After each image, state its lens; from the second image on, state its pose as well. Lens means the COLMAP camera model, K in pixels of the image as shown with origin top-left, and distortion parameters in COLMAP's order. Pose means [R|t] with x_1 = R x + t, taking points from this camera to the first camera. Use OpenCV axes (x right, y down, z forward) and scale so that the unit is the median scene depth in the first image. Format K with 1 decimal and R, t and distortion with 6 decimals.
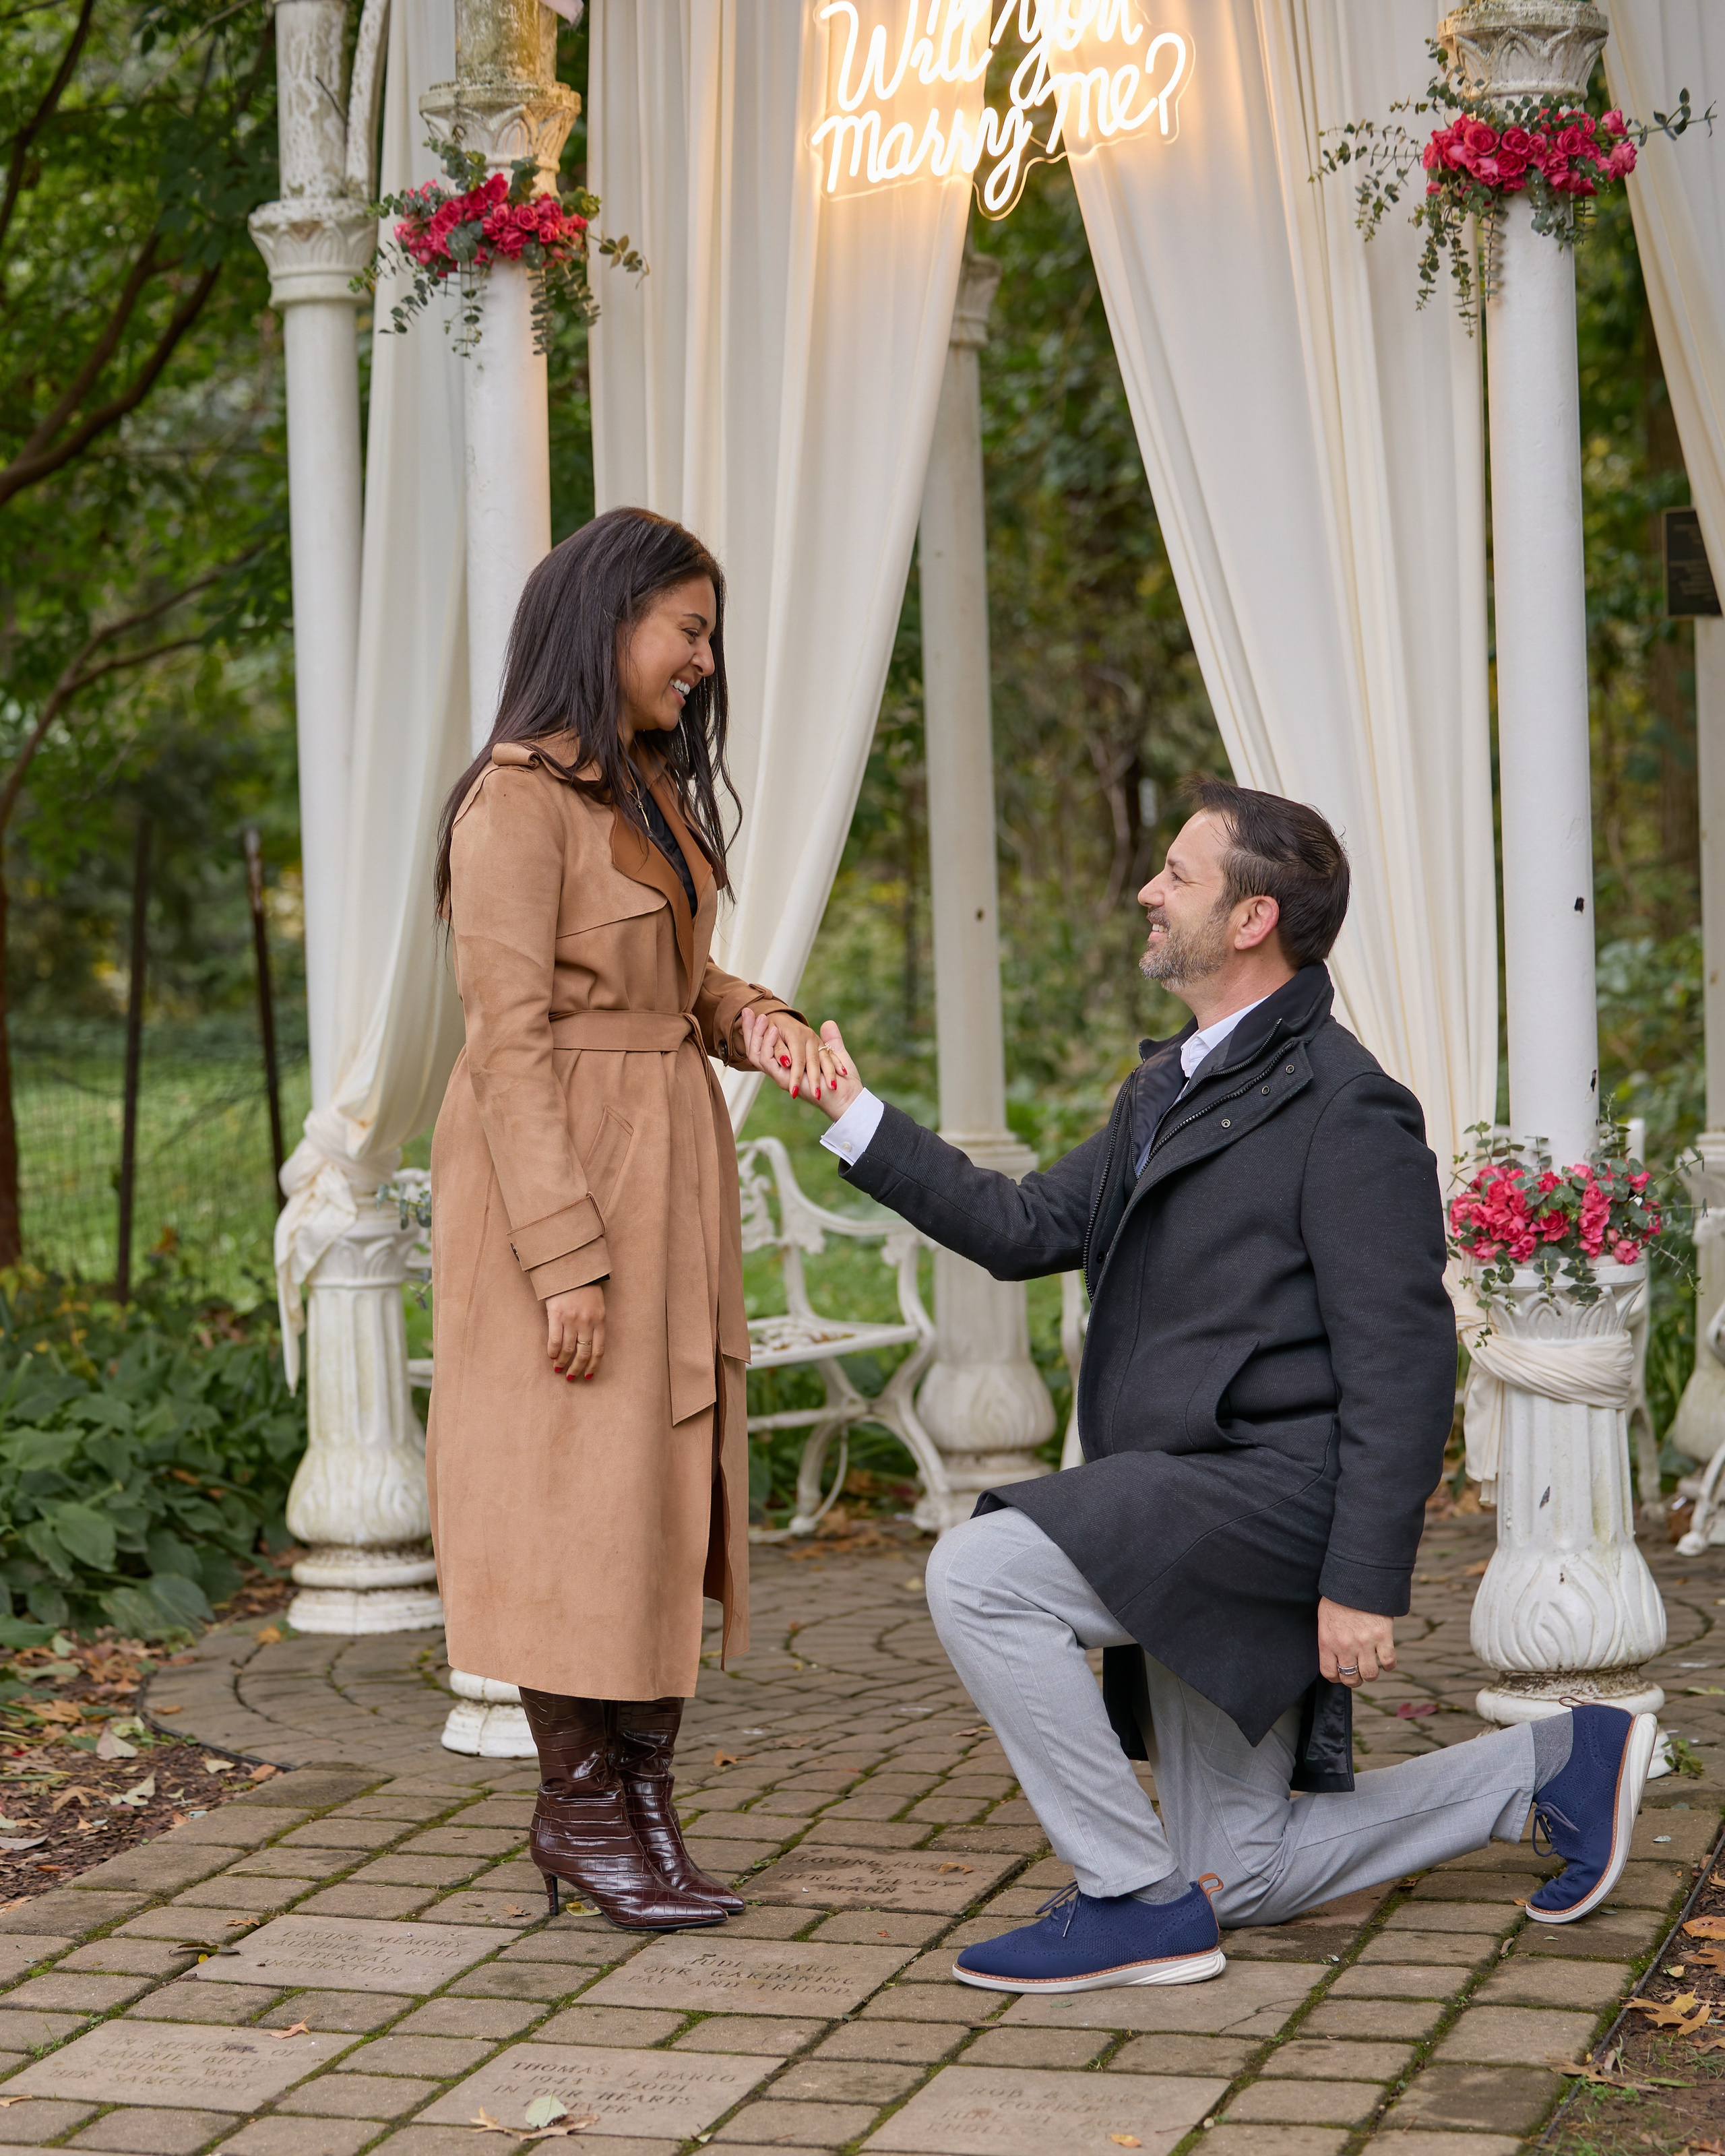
lens RADIAL K [[5261.8, 0, 856.0], [0, 5261.8, 1339.8], [0, 0, 1]] dist [-0.217335, 0.284424]
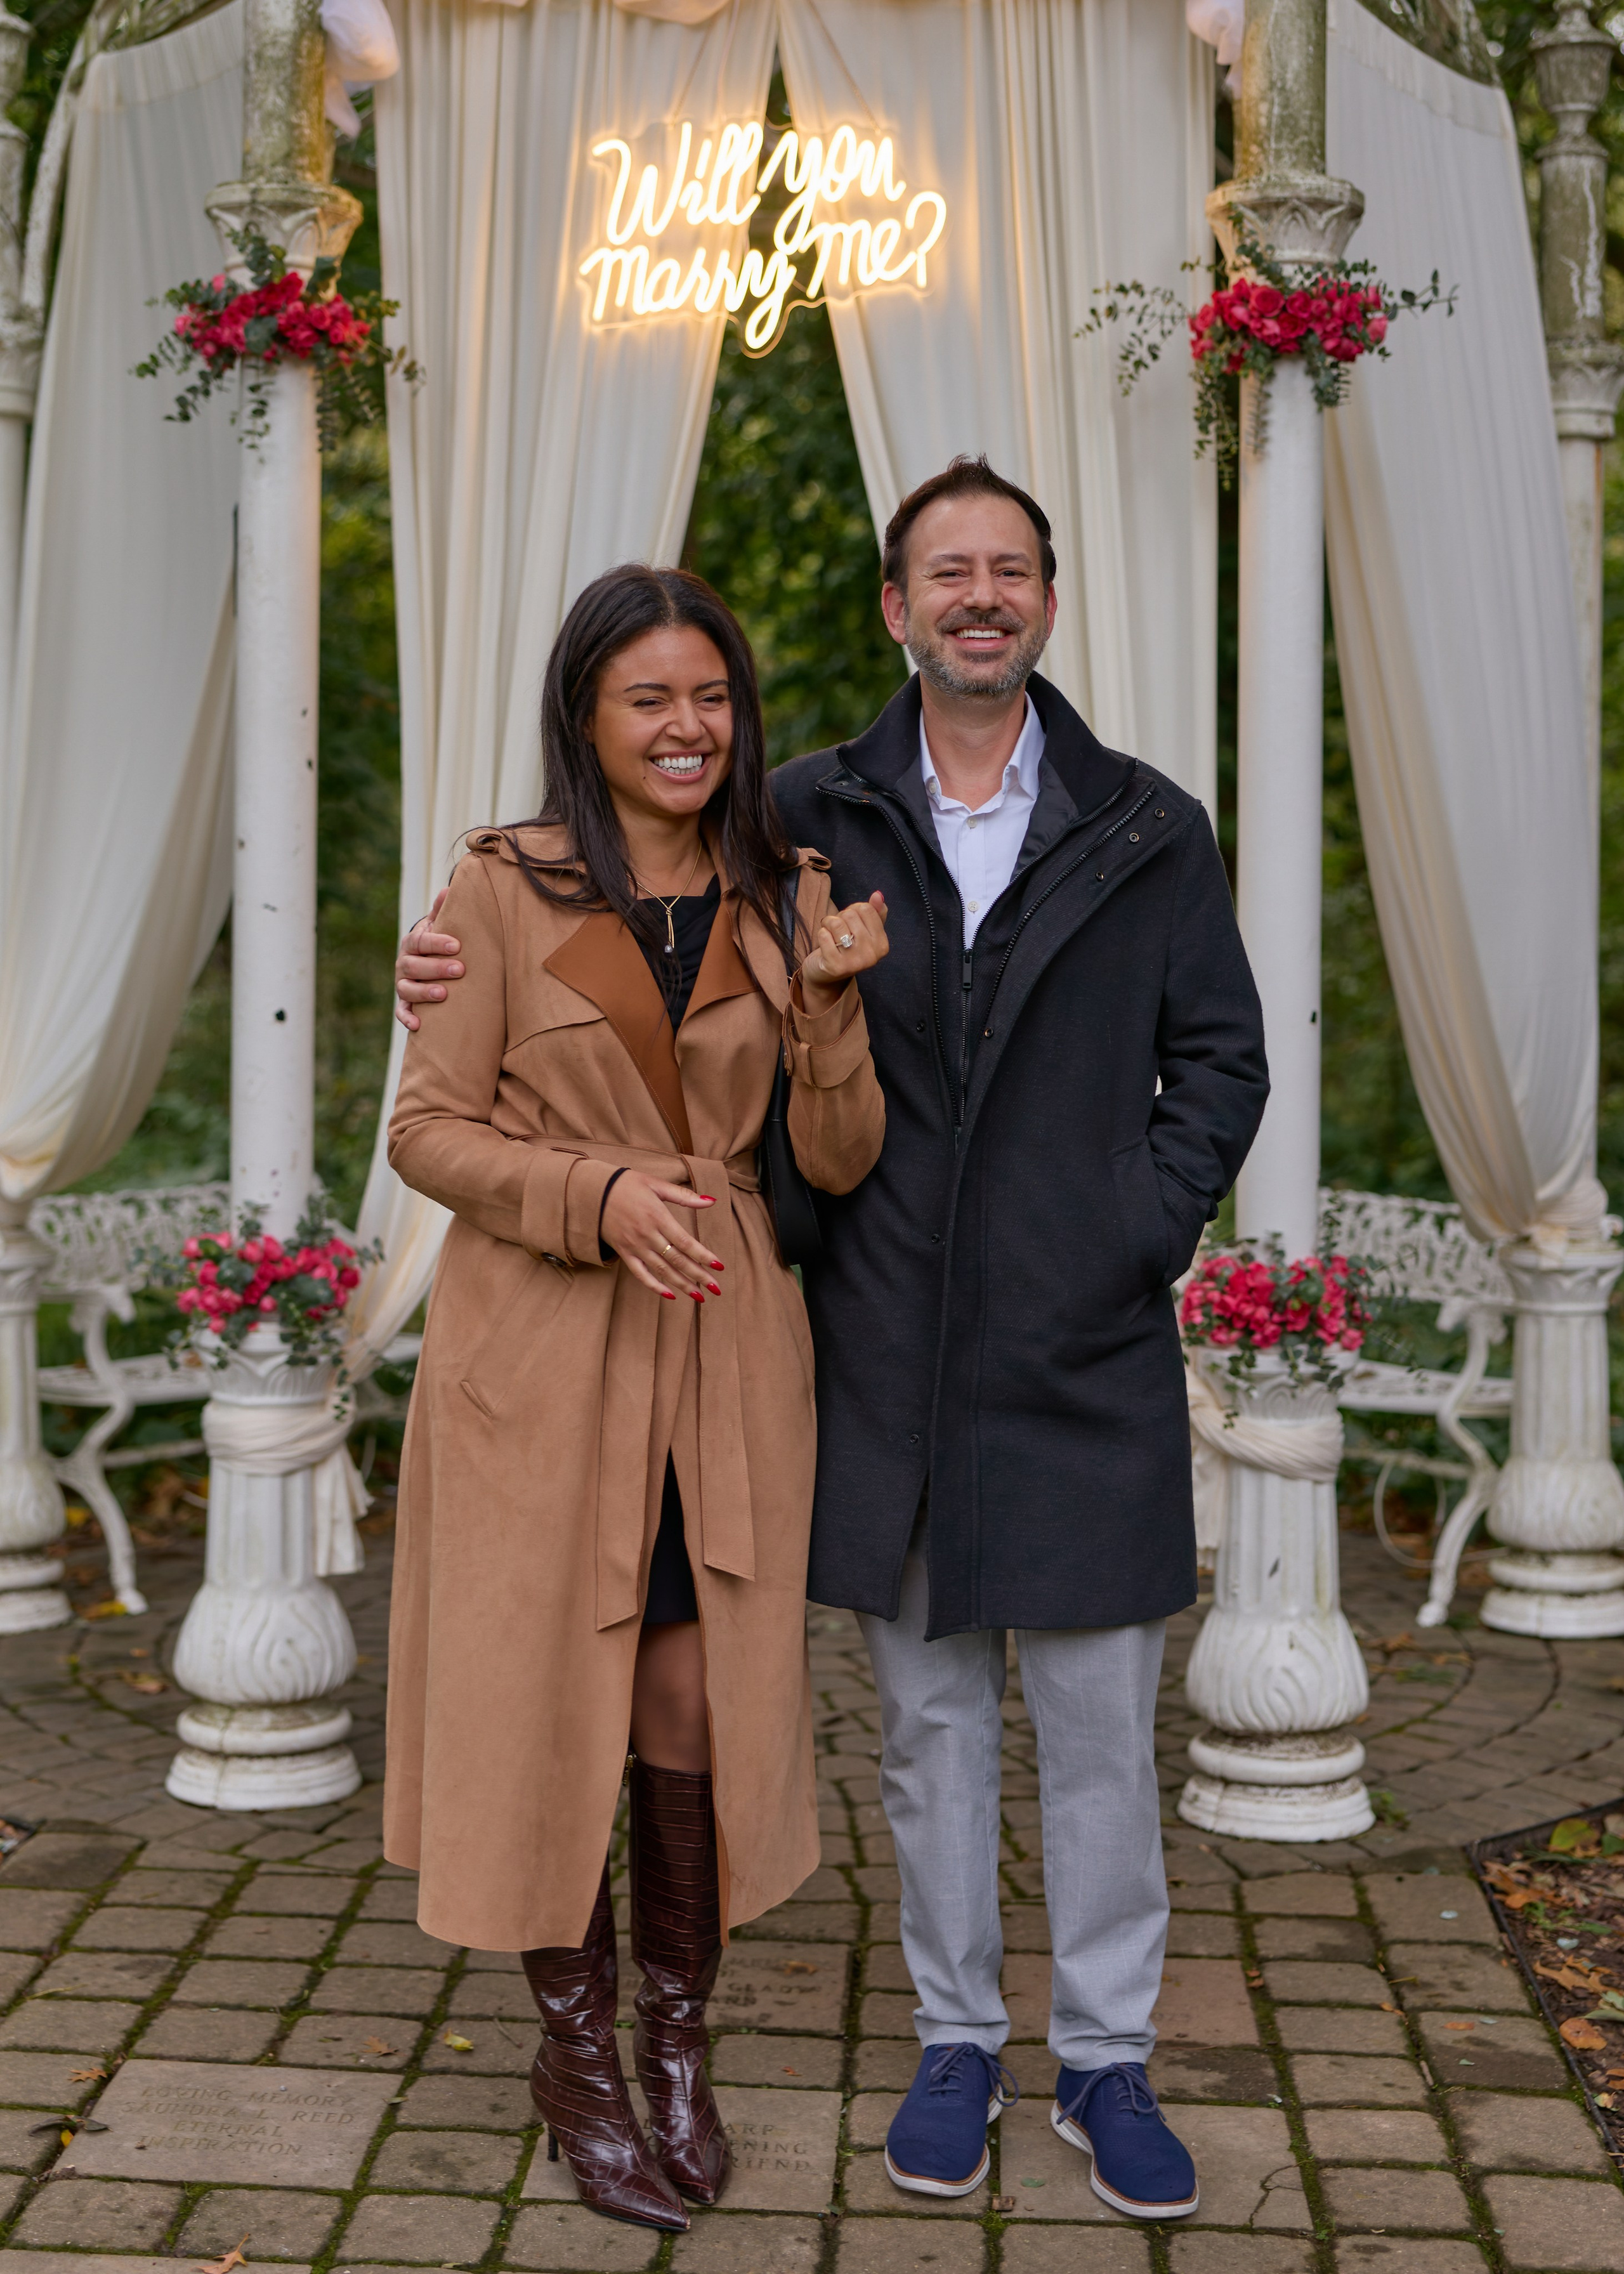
lens RADIAL K [[3345.2, 0, 783.2], [0, 3345.2, 1028.3], [0, 0, 1]] dist [-0.010173, 0.045042]
pose [[0.969796, 0.031579, 0.241865, -0.130089], [-0.016414, 0.997785, -0.064458, -0.033055], [-0.243365, 0.058541, 0.968167, 0.342123]]
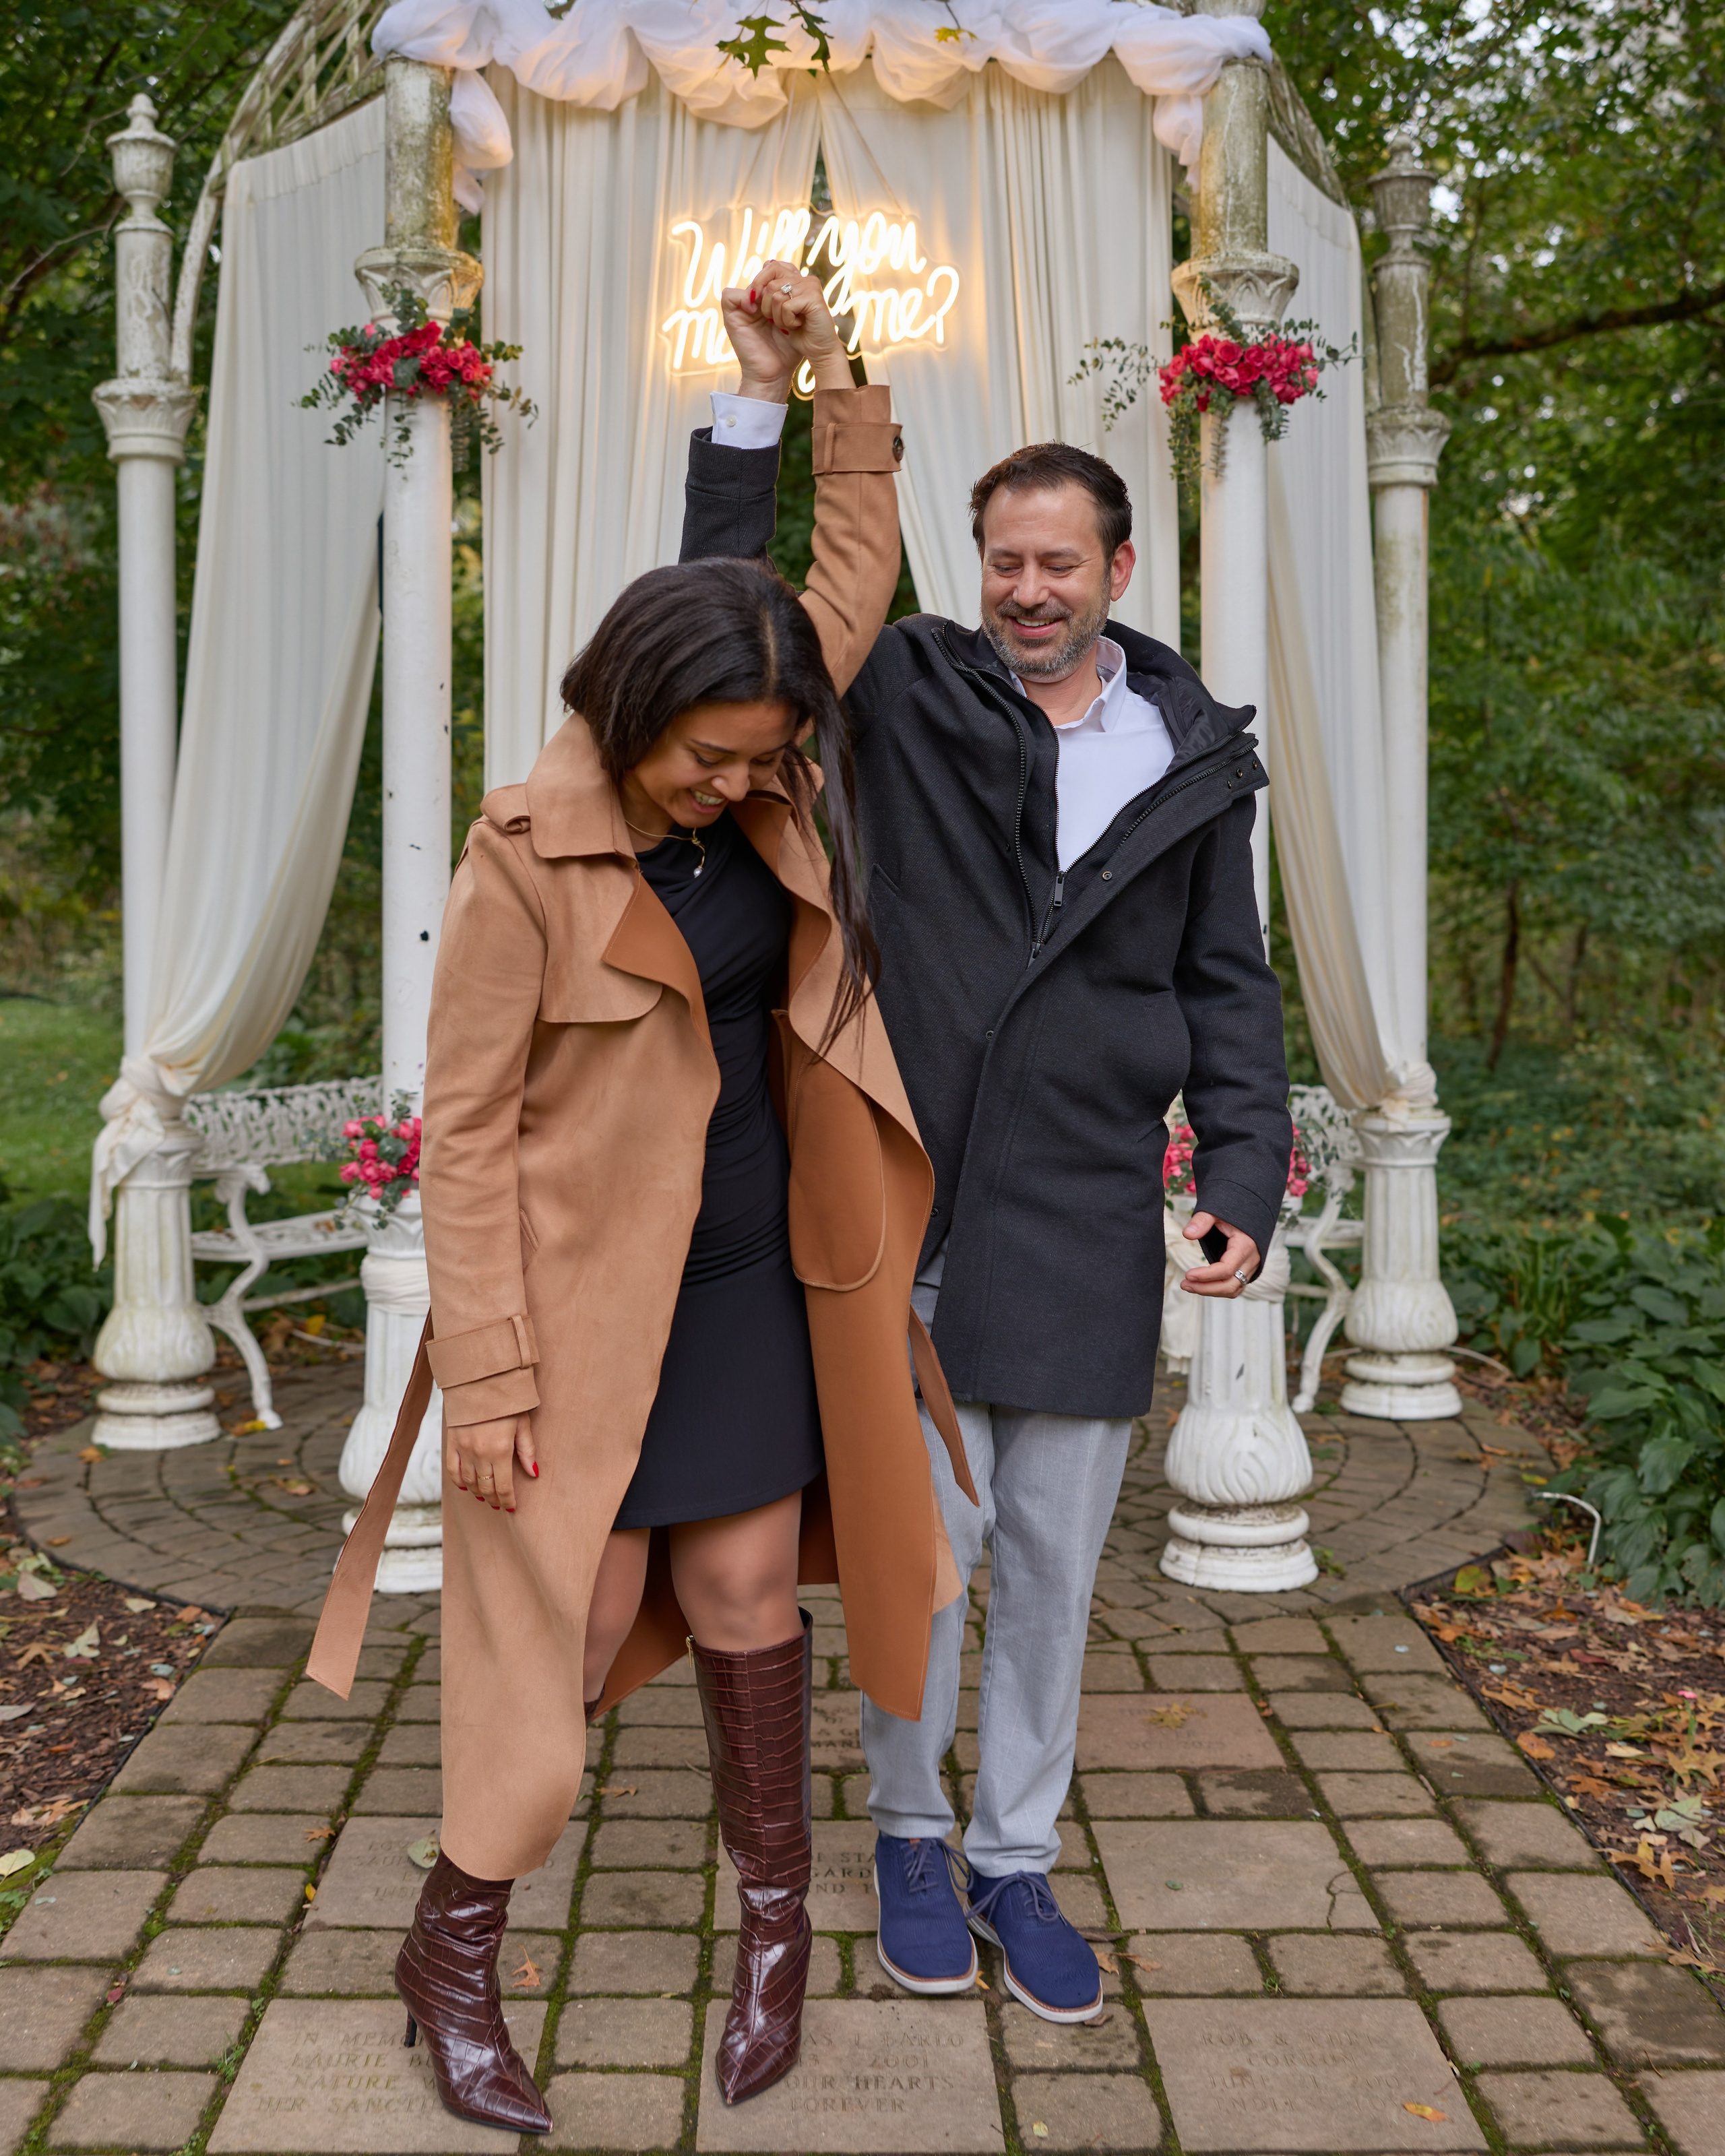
lens RADIAL K [[2446.9, 0, 857.2], [0, 2446.9, 972.9], [0, 0, 1]] dist [0.001890, -0.000365]
pose [[0.945538, 0.022184, 0.324754, -0.159589], [-0.000679, 0.997807, -0.066183, -0.028921], [-0.325511, 0.062358, 0.943480, 0.420805]]
